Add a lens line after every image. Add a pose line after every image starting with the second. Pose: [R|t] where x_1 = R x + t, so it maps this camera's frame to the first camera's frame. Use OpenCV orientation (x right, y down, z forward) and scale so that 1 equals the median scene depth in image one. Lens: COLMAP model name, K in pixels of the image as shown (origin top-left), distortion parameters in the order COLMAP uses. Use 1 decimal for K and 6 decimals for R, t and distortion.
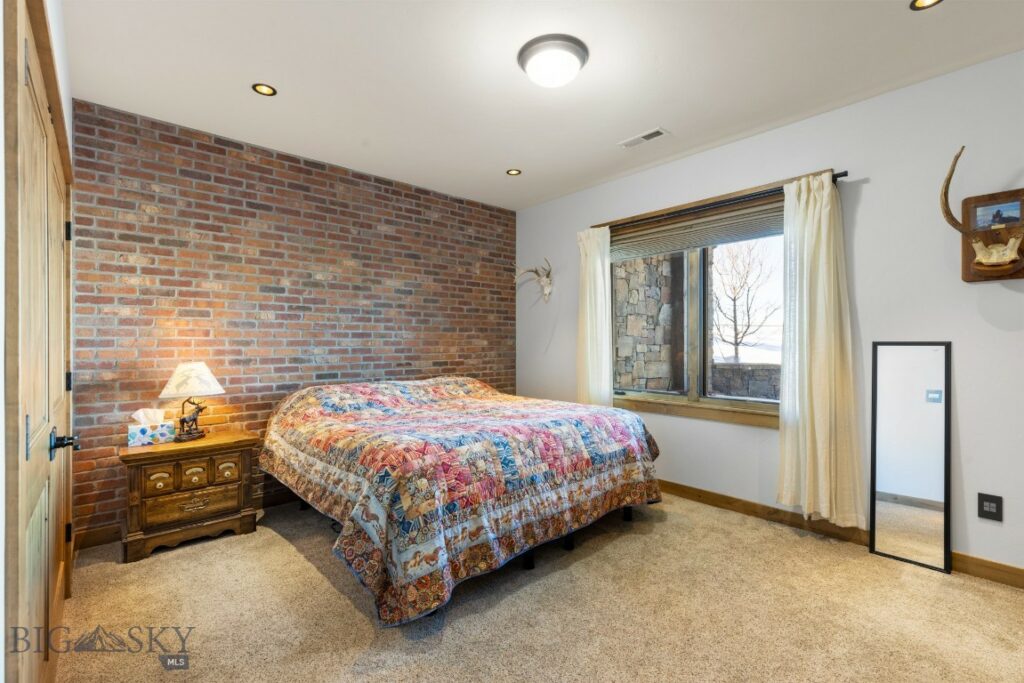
lens RADIAL K [[462.2, 0, 512.2], [0, 462.2, 341.0], [0, 0, 1]] dist [0.000911, -0.000009]
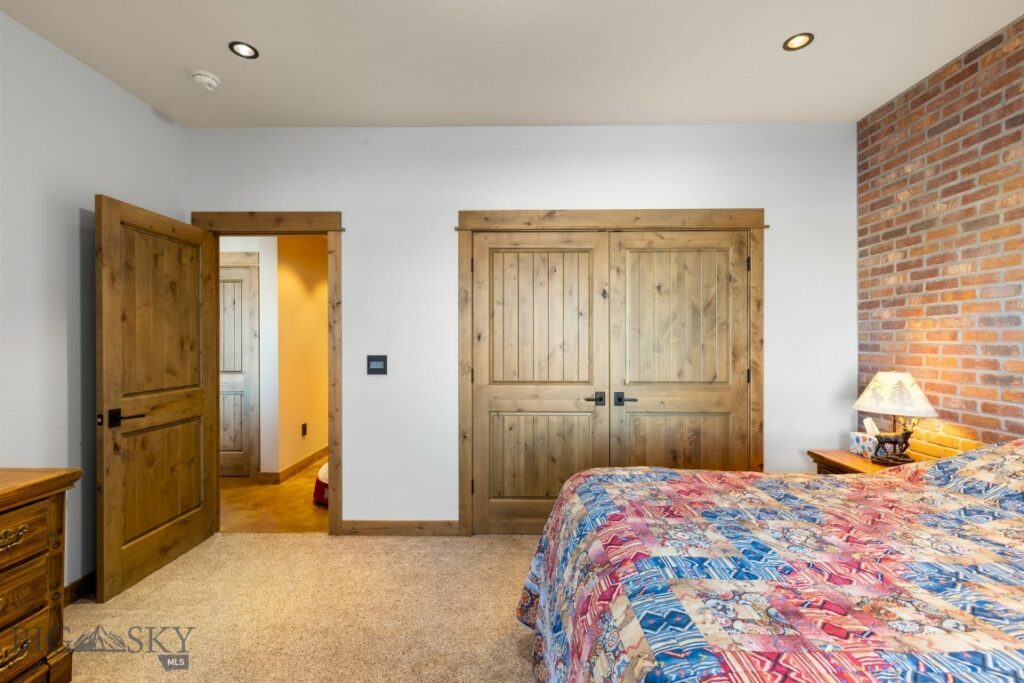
lens RADIAL K [[462.2, 0, 512.2], [0, 462.2, 341.6], [0, 0, 1]] dist [0.000911, -0.000009]
pose [[-0.681634, 0.005503, -0.731673, 0.351493], [0.006805, 0.999976, 0.001182, -0.013414], [0.731662, -0.004173, -0.681655, 1.004172]]
